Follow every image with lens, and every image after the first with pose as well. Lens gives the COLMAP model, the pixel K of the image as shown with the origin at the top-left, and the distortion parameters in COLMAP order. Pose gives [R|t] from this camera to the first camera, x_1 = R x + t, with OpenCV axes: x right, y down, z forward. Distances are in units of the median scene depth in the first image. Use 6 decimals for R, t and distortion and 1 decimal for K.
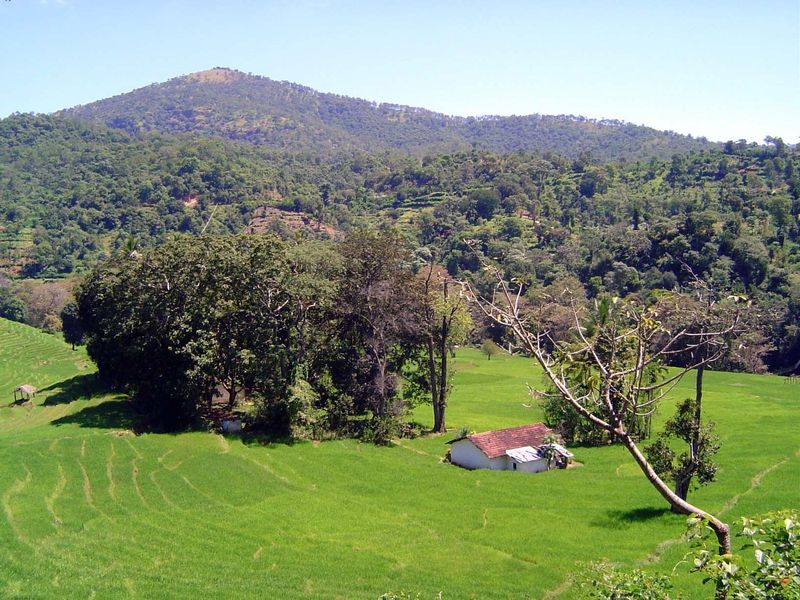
lens RADIAL K [[922.3, 0, 400.7], [0, 922.3, 304.6], [0, 0, 1]] dist [-0.129239, 0.000000]
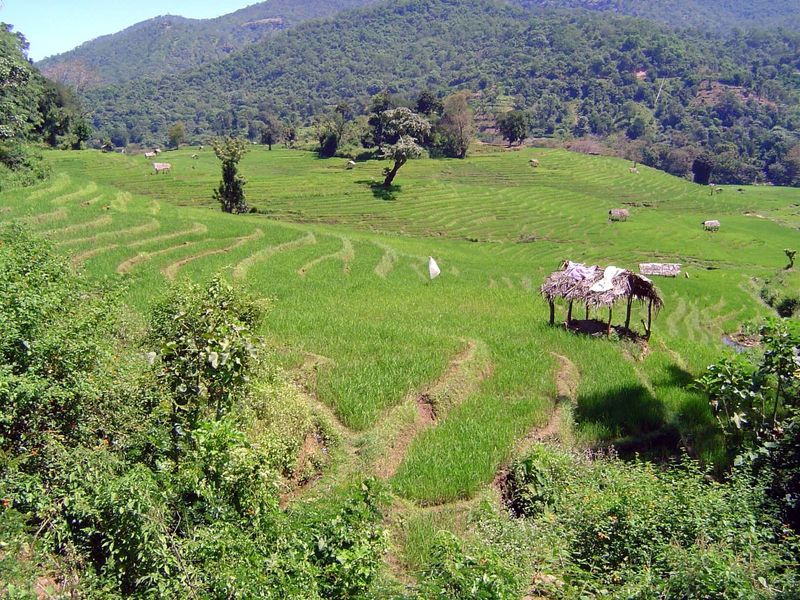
lens RADIAL K [[922.3, 0, 400.7], [0, 922.3, 295.7], [0, 0, 1]] dist [-0.129239, 0.000000]
pose [[0.952721, 0.065185, -0.296771, -0.139219], [-0.025345, 0.990362, 0.136166, 0.013135], [0.302787, -0.122206, 0.945191, -0.176888]]
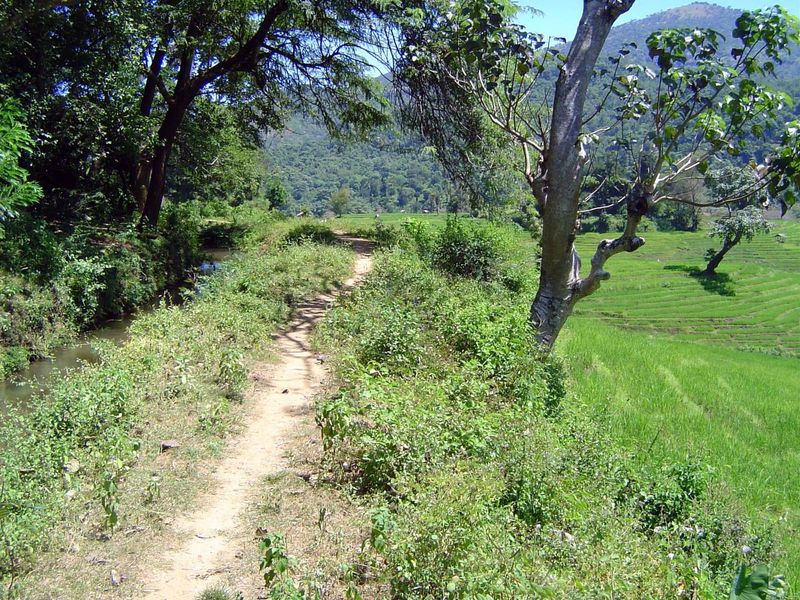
lens RADIAL K [[922.3, 0, 401.9], [0, 922.3, 298.1], [0, 0, 1]] dist [-0.129239, 0.000000]
pose [[0.904748, 0.056161, -0.422229, -0.190656], [-0.029402, 0.997140, 0.069627, 0.011992], [0.424931, -0.050581, 0.903811, -0.131497]]
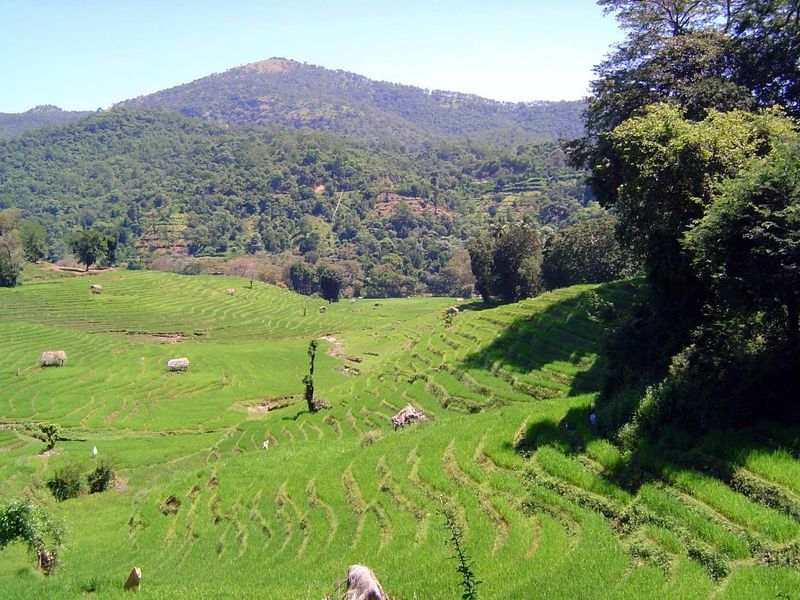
lens RADIAL K [[922.3, 0, 406.2], [0, 922.3, 299.9], [0, 0, 1]] dist [-0.129239, 0.000000]
pose [[0.999575, -0.009653, -0.027493, -0.079918], [0.010024, 0.999860, 0.013385, 0.009399], [0.027360, -0.013655, 0.999532, -0.117622]]
